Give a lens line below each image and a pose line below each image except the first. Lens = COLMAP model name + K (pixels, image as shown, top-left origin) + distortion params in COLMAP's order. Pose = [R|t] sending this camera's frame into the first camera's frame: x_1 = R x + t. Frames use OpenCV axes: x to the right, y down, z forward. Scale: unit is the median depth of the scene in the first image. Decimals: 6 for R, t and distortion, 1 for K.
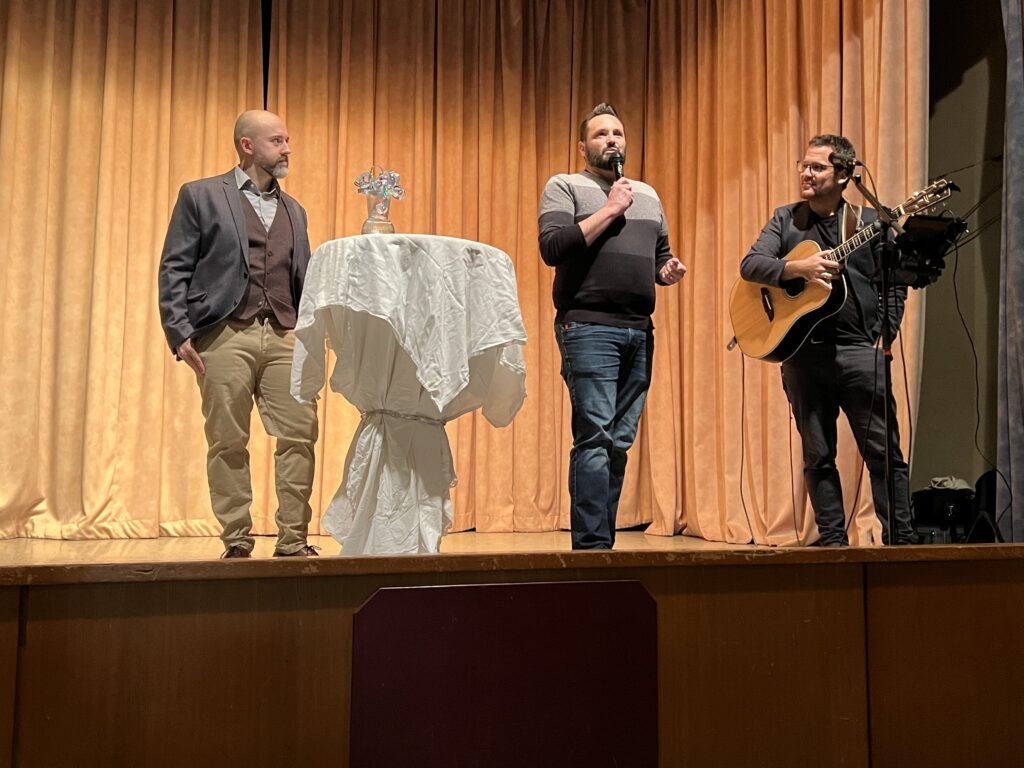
lens RADIAL K [[1040.8, 0, 512.0], [0, 1040.8, 384.0], [0, 0, 1]] dist [0.157477, -0.366153]
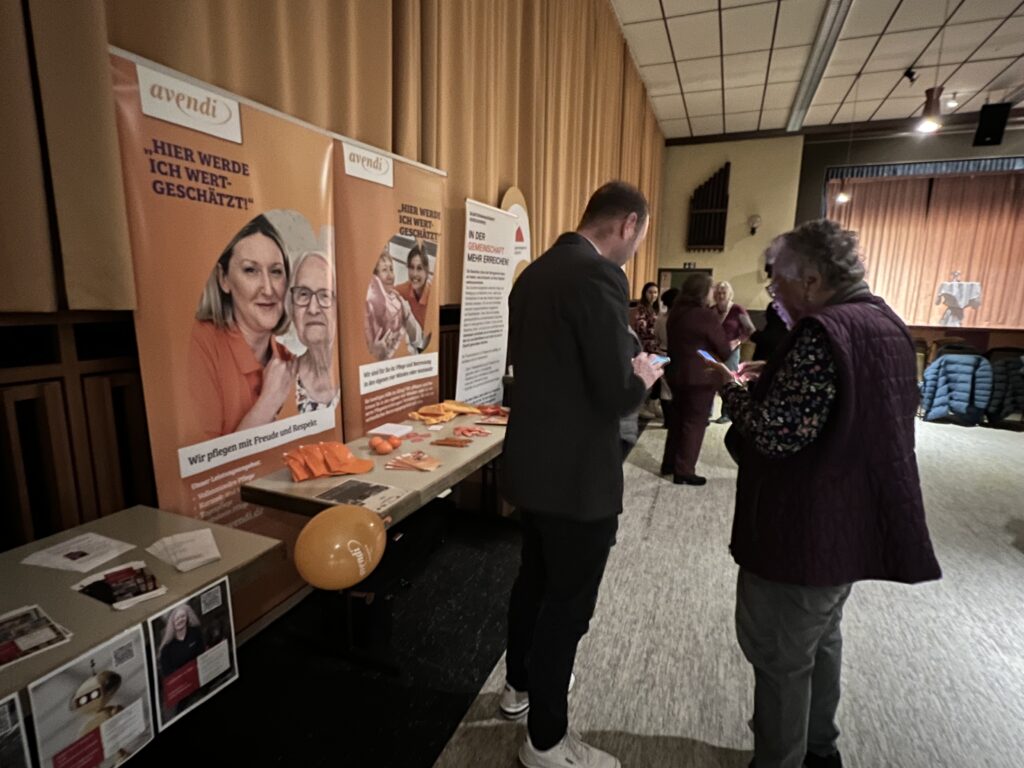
lens RADIAL K [[524.3, 0, 512.0], [0, 524.3, 384.0], [0, 0, 1]] dist [-0.002995, 0.001701]
pose [[0.700141, 0.133098, -0.701489, 0.171155], [0.052406, 0.970243, 0.236396, -0.229015], [0.712079, -0.202273, 0.672332, -1.772337]]
